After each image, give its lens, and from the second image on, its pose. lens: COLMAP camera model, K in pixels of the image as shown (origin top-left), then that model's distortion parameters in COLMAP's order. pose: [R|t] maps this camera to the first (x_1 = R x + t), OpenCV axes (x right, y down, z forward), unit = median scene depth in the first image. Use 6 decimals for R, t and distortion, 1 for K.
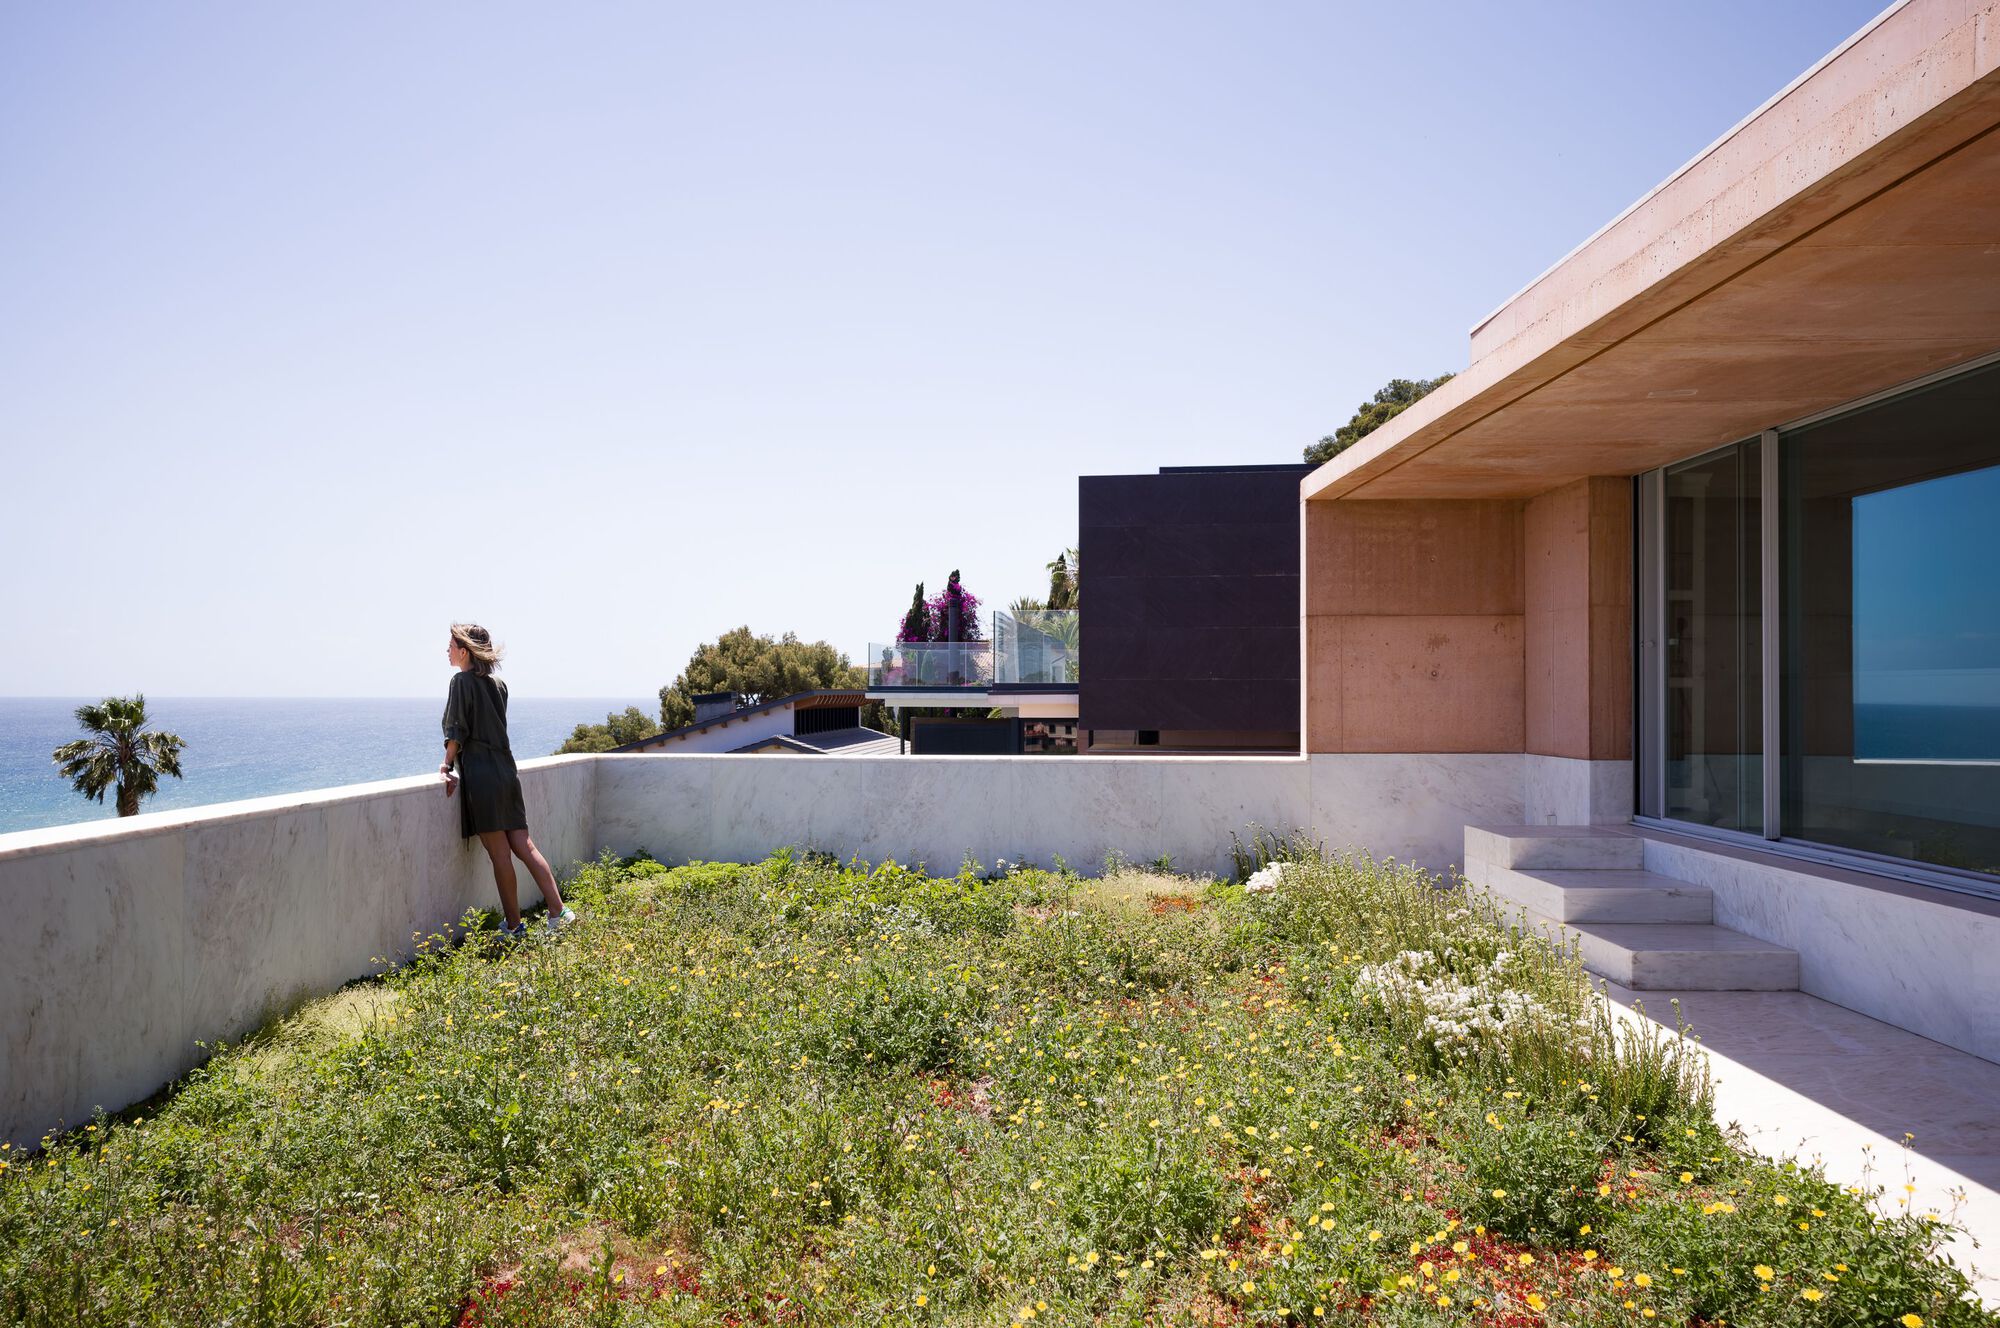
lens RADIAL K [[1416.3, 0, 996.3], [0, 1416.3, 676.7], [0, 0, 1]] dist [-0.007031, 0.008482]
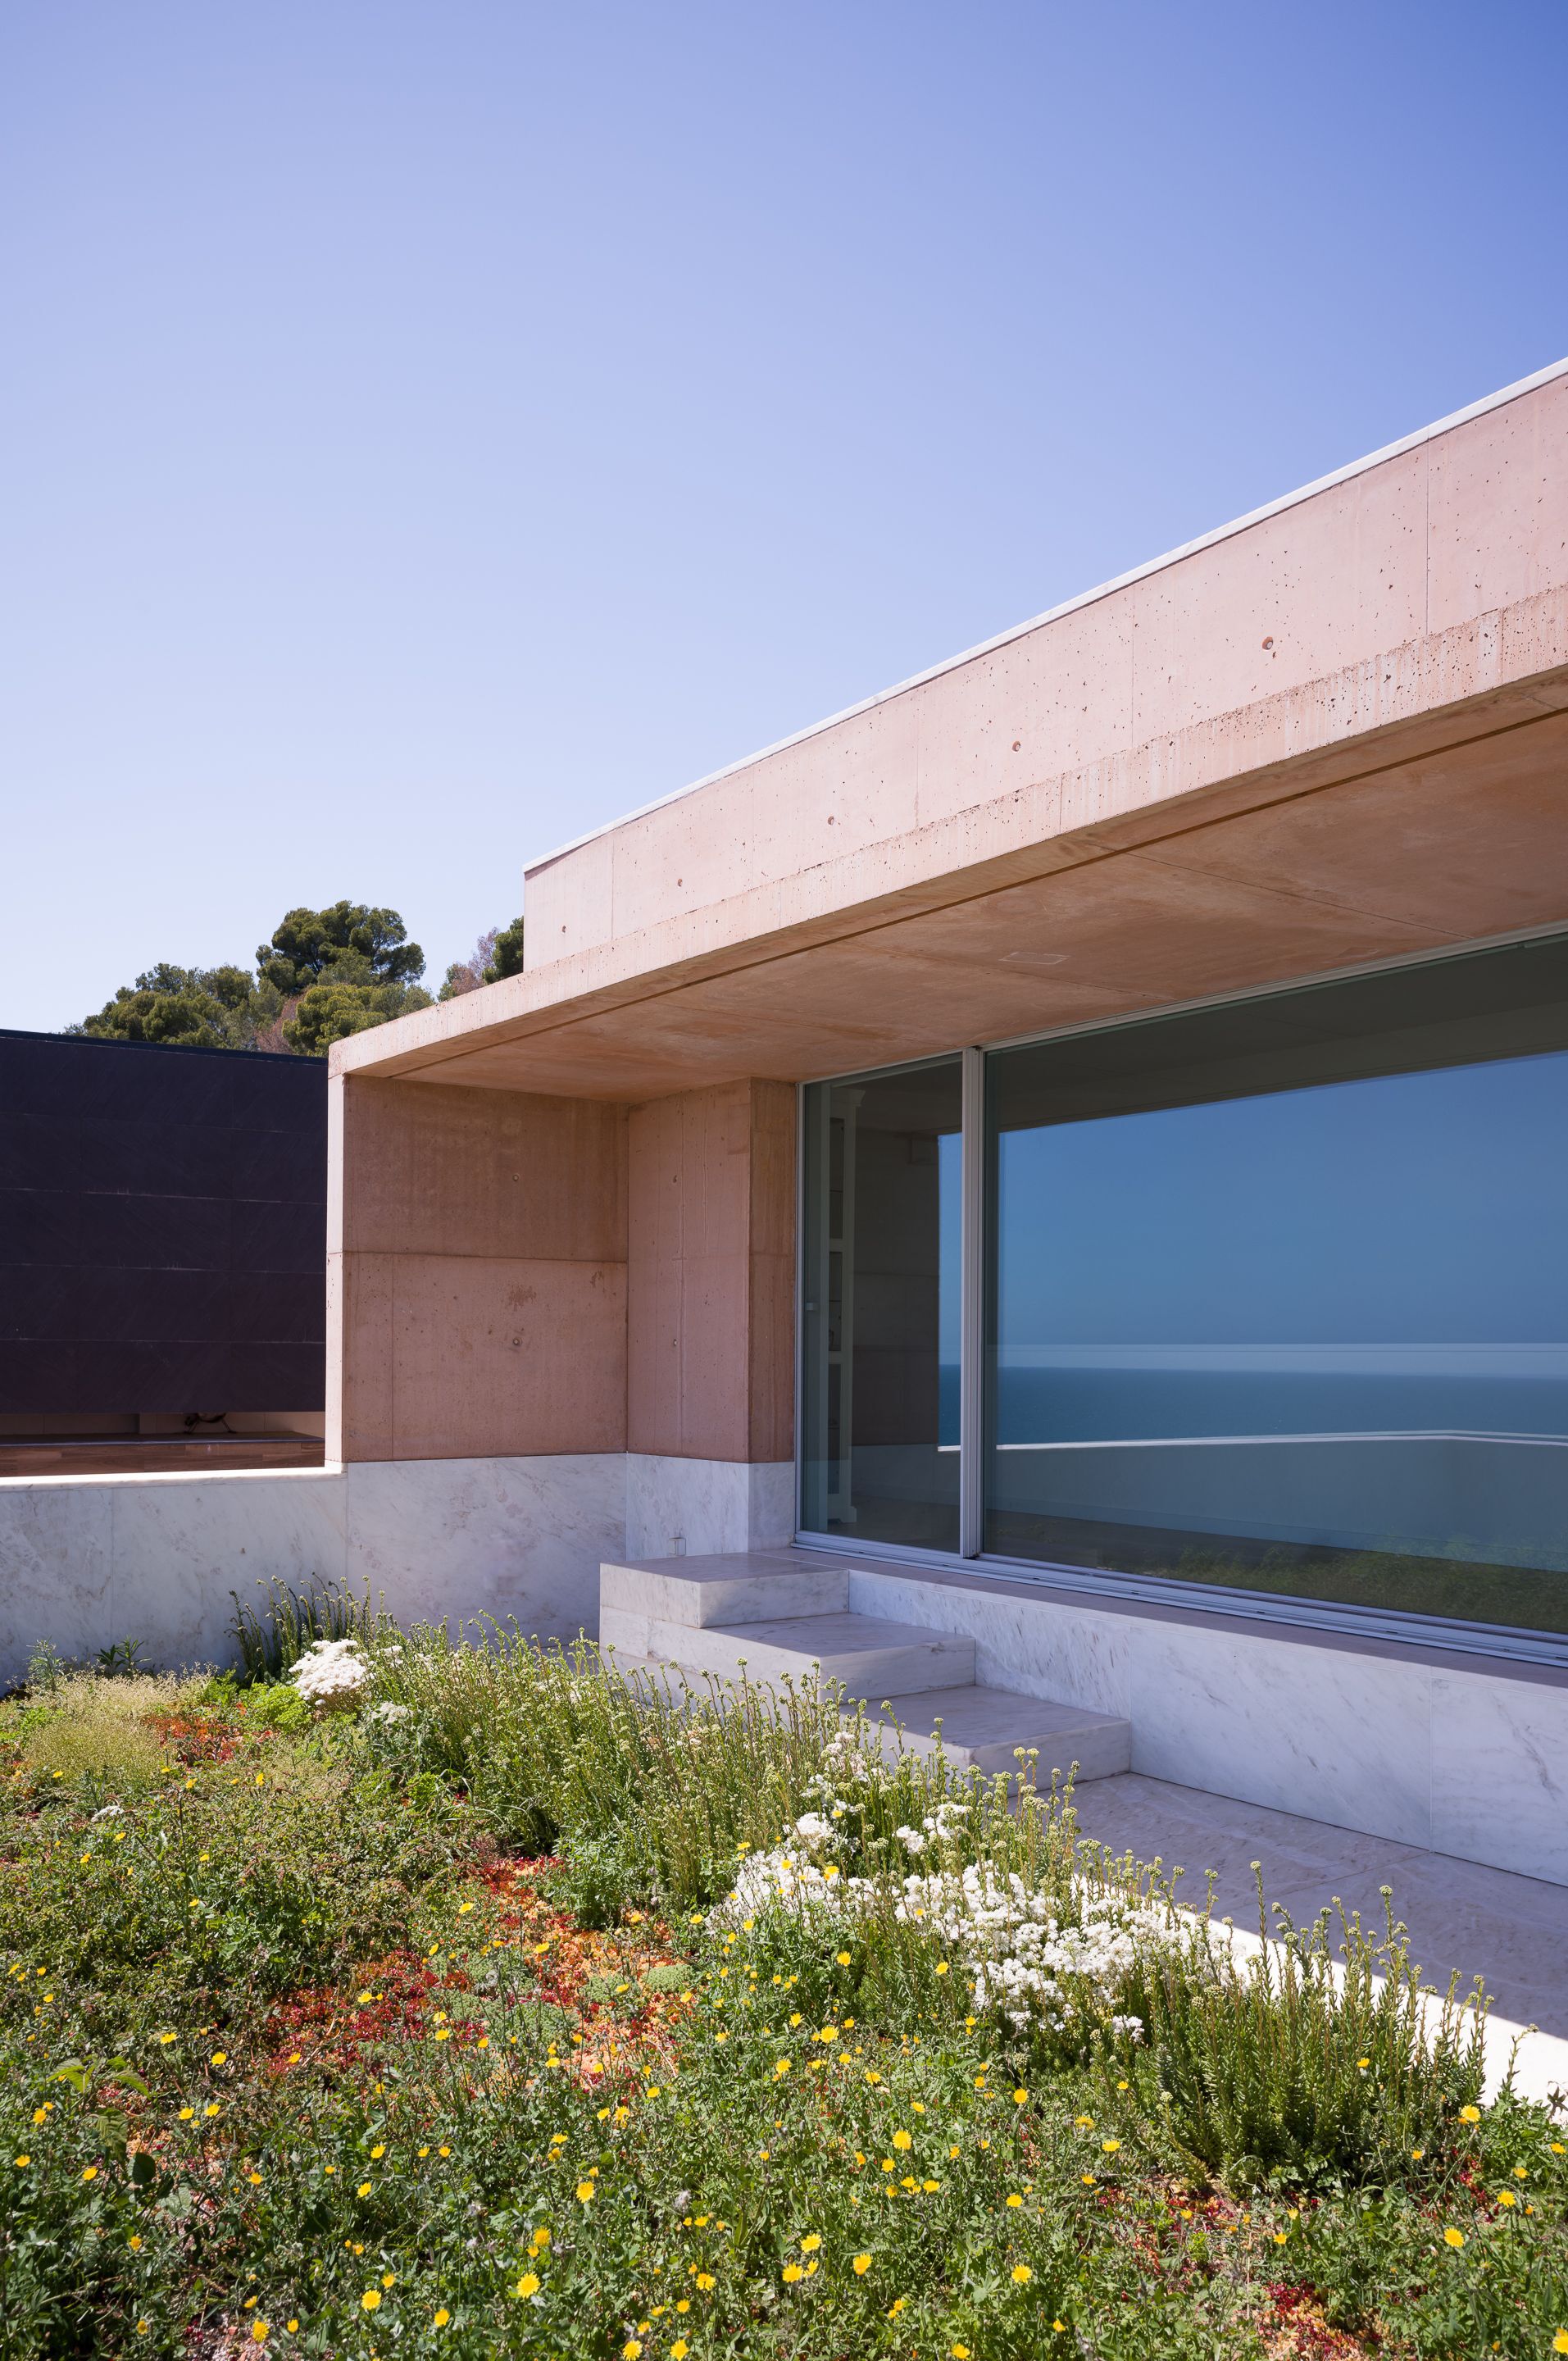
lens RADIAL K [[1671.8, 0, 747.8], [0, 1671.8, 1339.4], [0, 0, 1]] dist [-0.007031, 0.008482]
pose [[0.805102, 0.009147, 0.593065, -0.089332], [-0.011737, 0.999931, 0.000511, -0.005306], [-0.593020, -0.007373, 0.805154, 0.274884]]
